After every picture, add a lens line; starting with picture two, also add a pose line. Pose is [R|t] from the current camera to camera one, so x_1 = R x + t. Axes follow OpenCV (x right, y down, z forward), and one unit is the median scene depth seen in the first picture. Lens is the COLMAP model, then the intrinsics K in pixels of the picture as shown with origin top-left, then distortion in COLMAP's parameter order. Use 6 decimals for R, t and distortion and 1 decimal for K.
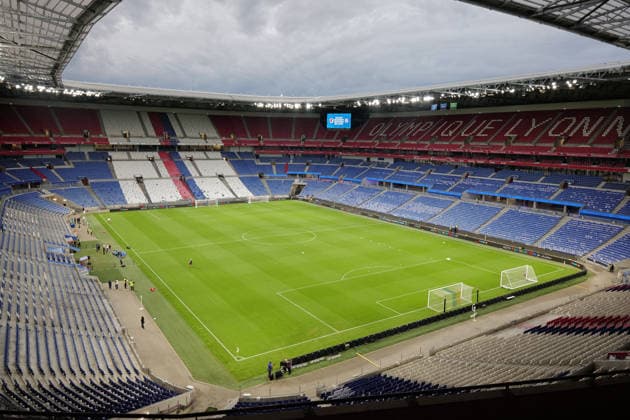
lens RADIAL K [[439.2, 0, 313.1], [0, 439.2, 205.8], [0, 0, 1]] dist [0.030877, -0.042320]
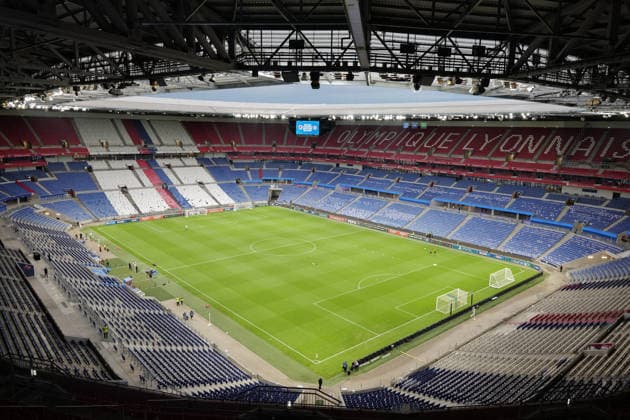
lens RADIAL K [[439.2, 0, 313.7], [0, 439.2, 208.1], [0, 0, 1]] dist [0.030877, -0.042320]
pose [[0.990002, -0.020734, 0.139525, -0.108426], [0.016257, 0.999318, 0.033150, -0.046428], [-0.140117, -0.030550, 0.989664, -0.083478]]
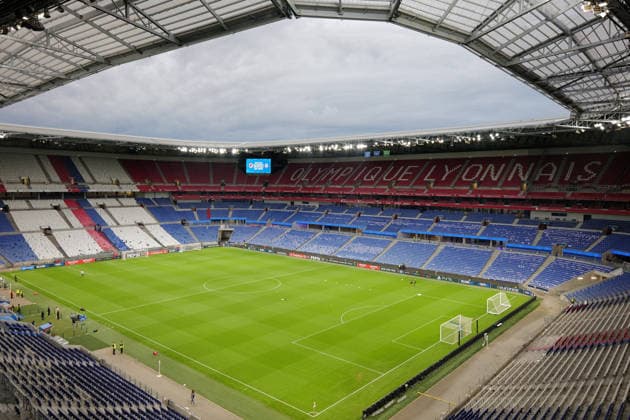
lens RADIAL K [[439.2, 0, 313.5], [0, 439.2, 208.6], [0, 0, 1]] dist [0.030877, -0.042320]
pose [[0.962429, -0.021684, 0.270667, -0.129957], [0.046728, 0.995162, -0.086429, -0.004098], [-0.267483, 0.095830, 0.958785, 0.013596]]
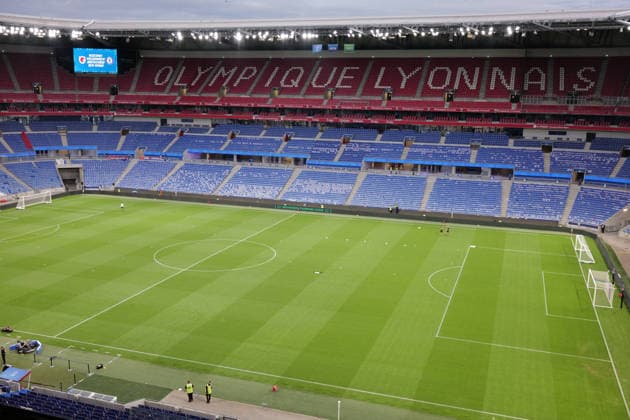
lens RADIAL K [[603.1, 0, 316.7], [0, 603.1, 210.0], [0, 0, 1]] dist [0.000991, 0.000000]
pose [[0.785248, -0.119075, 0.607624, -0.327660], [0.088860, 0.992848, 0.079731, -0.032416], [-0.612772, -0.008616, 0.790212, 0.181337]]
